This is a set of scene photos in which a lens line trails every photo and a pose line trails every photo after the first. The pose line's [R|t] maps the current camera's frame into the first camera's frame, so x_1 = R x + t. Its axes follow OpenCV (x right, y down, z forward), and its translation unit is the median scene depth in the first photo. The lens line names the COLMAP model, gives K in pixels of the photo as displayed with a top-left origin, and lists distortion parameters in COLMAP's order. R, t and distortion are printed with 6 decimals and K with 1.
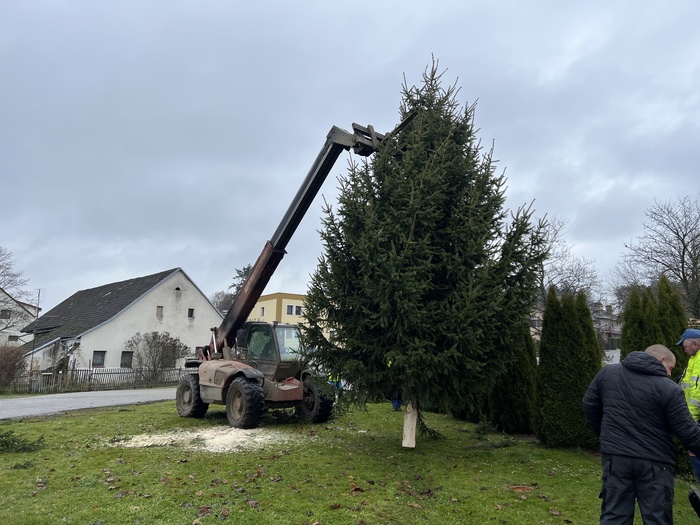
lens RADIAL K [[541.1, 0, 324.4], [0, 541.1, 261.7], [0, 0, 1]] dist [0.001432, -0.004804]
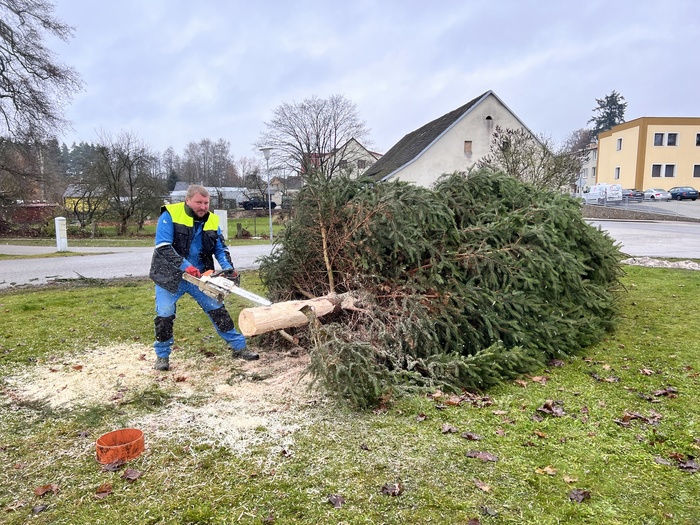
lens RADIAL K [[541.1, 0, 324.4], [0, 541.1, 261.7], [0, 0, 1]] dist [0.001432, -0.004804]
pose [[0.807049, 0.061540, -0.587269, 0.013714], [0.104353, 0.964036, 0.244428, 0.020392], [0.581190, -0.258549, 0.771603, 0.101273]]
